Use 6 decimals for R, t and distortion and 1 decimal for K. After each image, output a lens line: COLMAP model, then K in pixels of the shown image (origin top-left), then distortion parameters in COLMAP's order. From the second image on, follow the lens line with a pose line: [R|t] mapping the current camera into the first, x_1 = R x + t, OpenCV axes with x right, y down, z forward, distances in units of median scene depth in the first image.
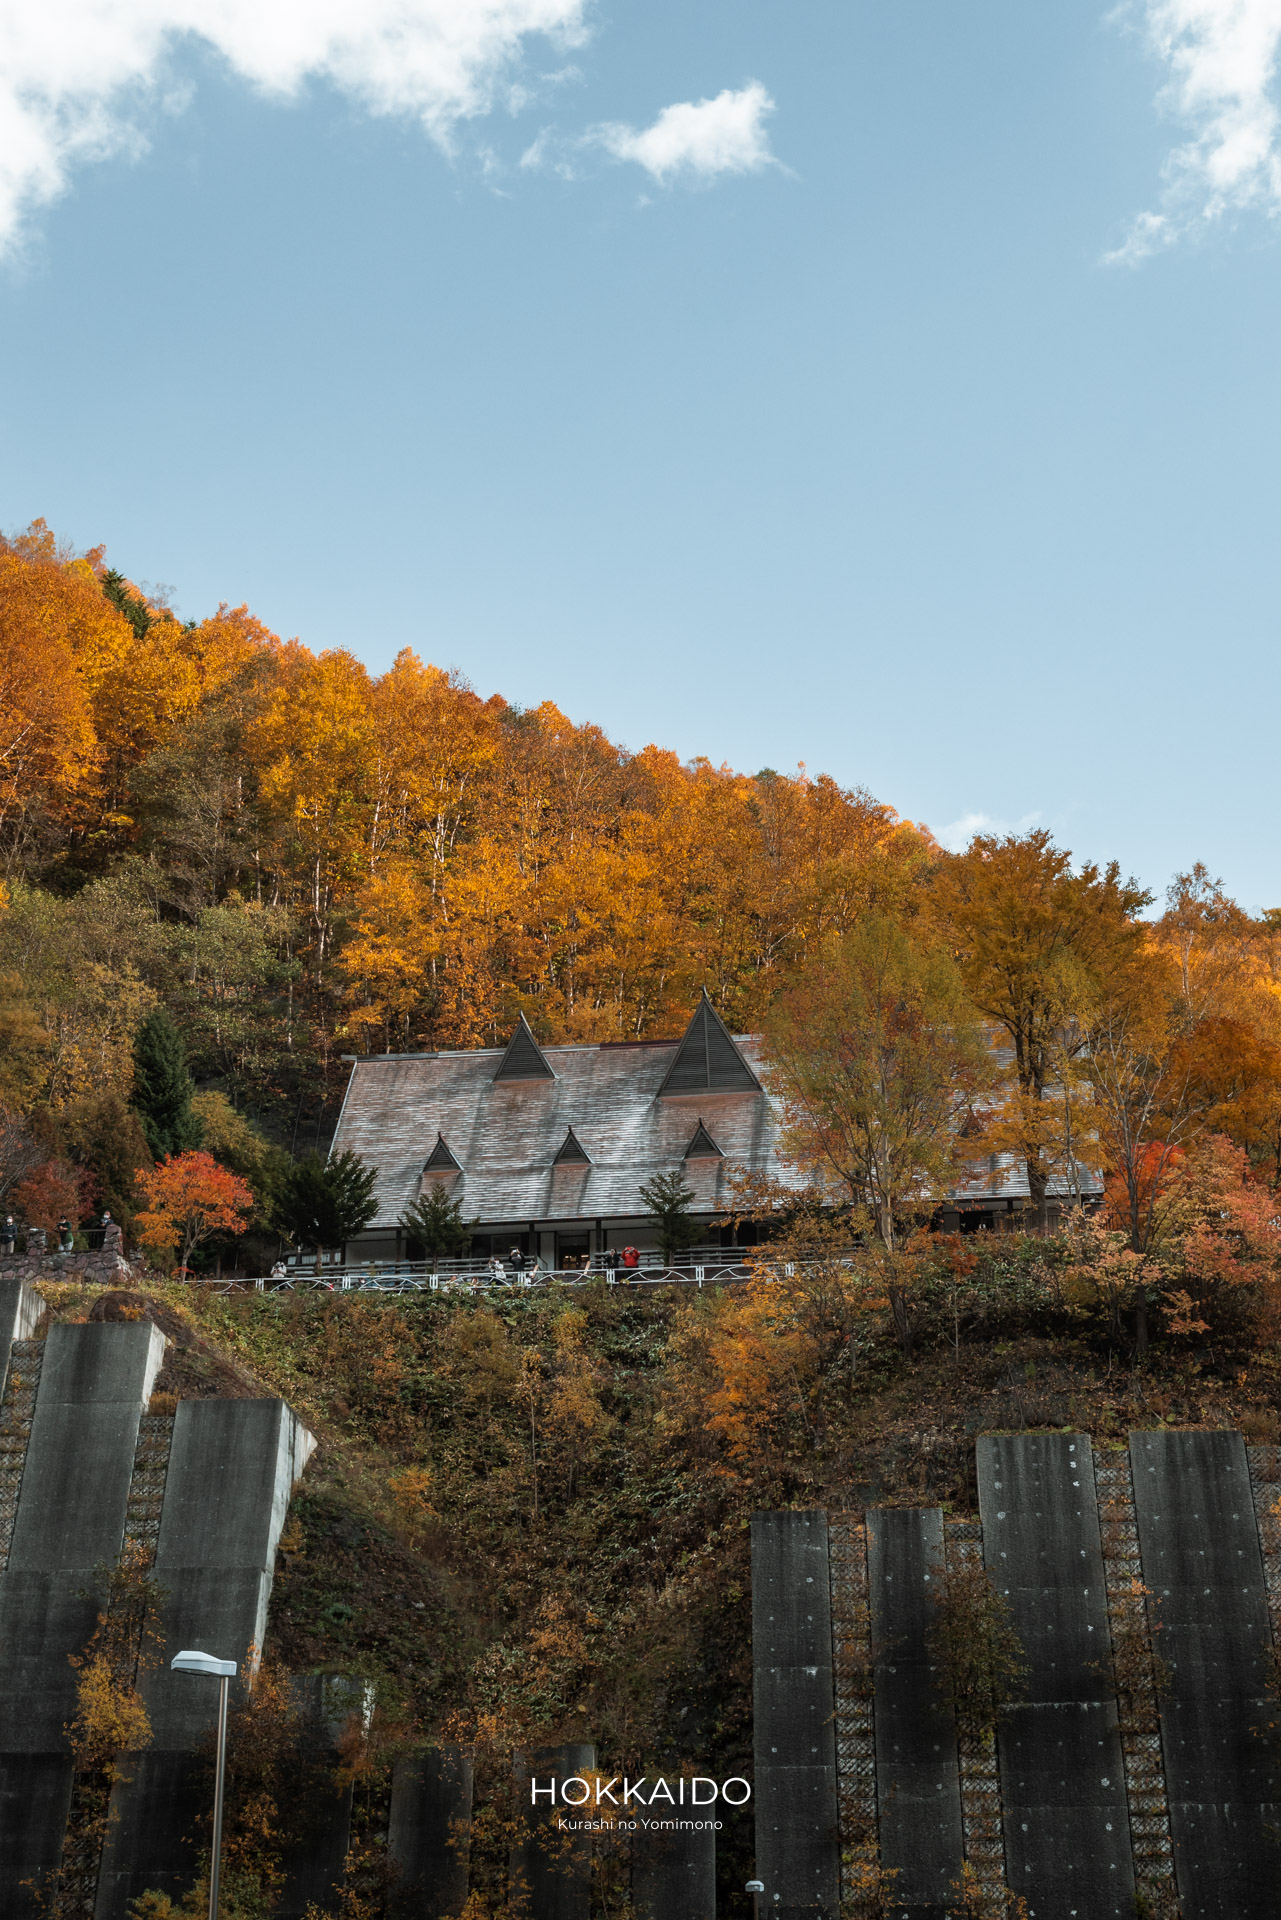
lens RADIAL K [[2835.2, 0, 637.9], [0, 2835.2, 960.7], [0, 0, 1]] dist [0.004604, 0.000000]
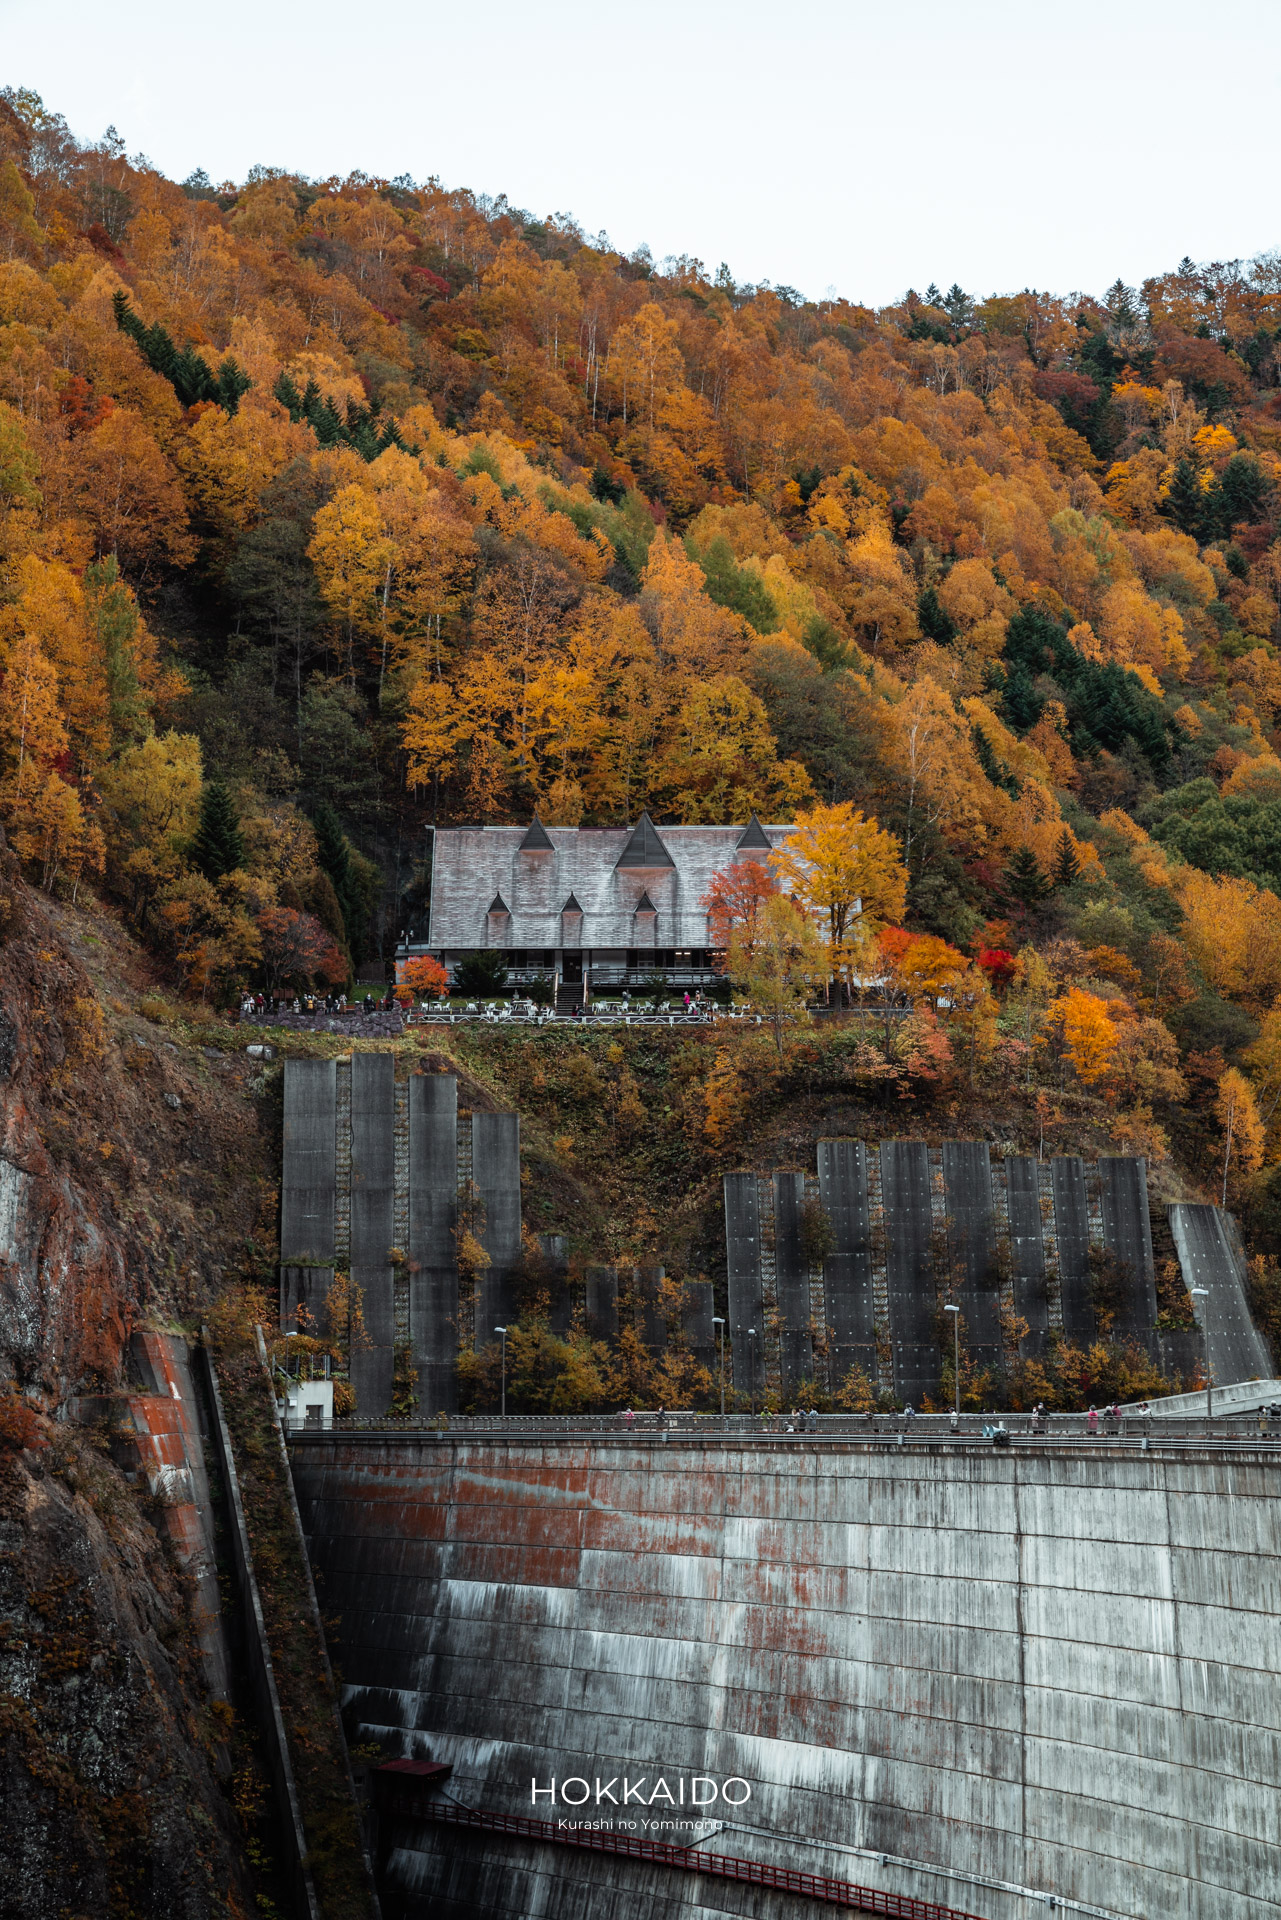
lens RADIAL K [[3723.3, 0, 640.8], [0, 3723.3, 960.1], [0, 0, 1]] dist [0.037518, 0.000000]
pose [[0.990876, 0.019061, 0.133423, -0.410615], [-0.053634, 0.963956, 0.260600, -0.719785], [-0.123646, -0.265379, 0.956183, -1.774158]]
